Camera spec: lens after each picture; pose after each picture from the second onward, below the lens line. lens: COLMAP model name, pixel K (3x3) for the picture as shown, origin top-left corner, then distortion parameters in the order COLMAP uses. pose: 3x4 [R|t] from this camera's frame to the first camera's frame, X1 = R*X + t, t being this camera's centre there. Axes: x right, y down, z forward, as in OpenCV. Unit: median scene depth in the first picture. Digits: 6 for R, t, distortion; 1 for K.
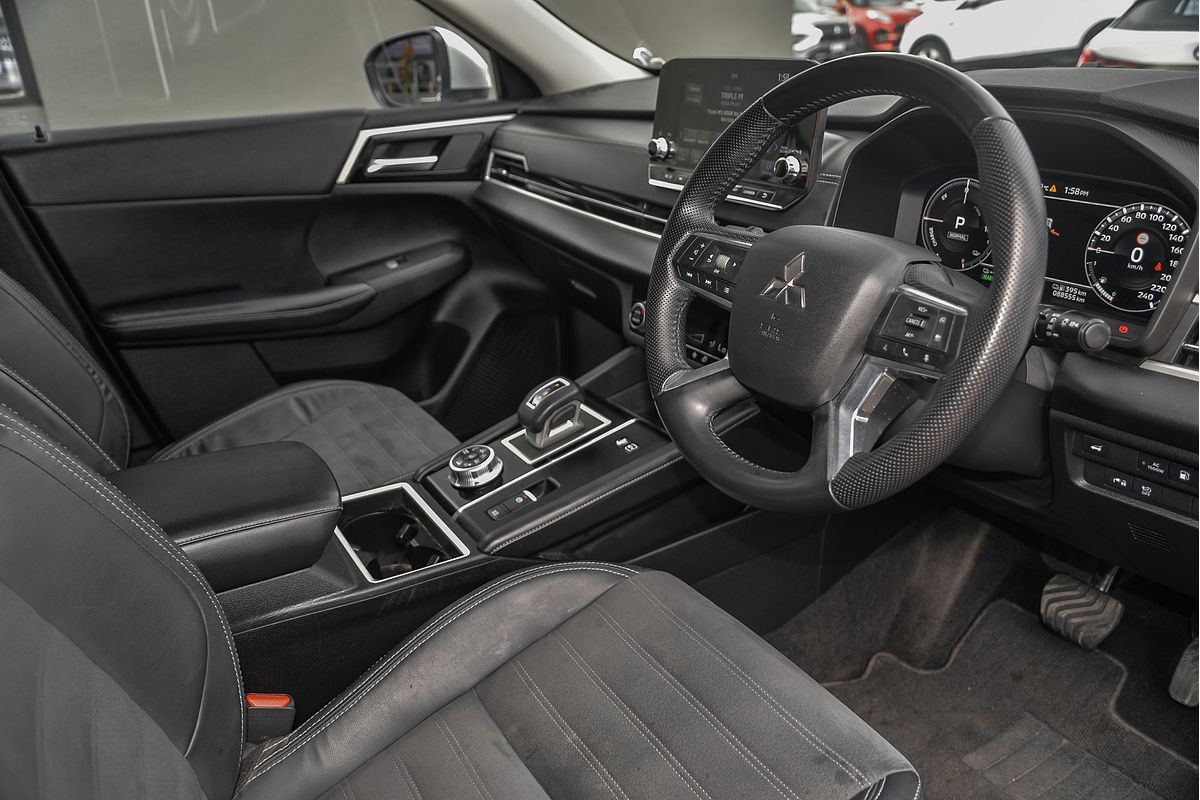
lens RADIAL K [[927.0, 0, 600.2], [0, 927.0, 400.5], [0, 0, 1]] dist [0.001650, -0.003772]
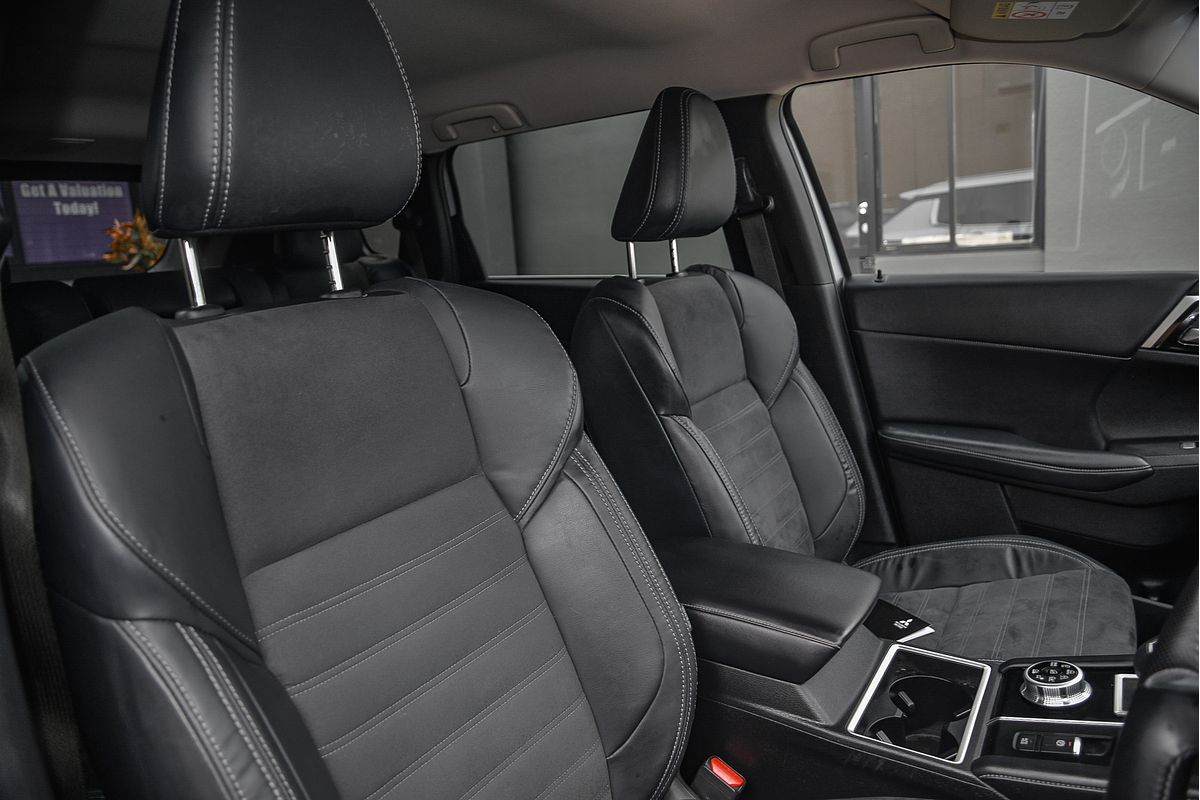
lens RADIAL K [[842.8, 0, 599.5], [0, 842.8, 398.6], [0, 0, 1]] dist [-0.012252, -0.004141]
pose [[0.459039, 0.192907, -0.867220, 0.468154], [-0.301978, 0.951901, 0.051900, -0.149348], [0.835520, 0.238057, 0.495213, 0.326589]]
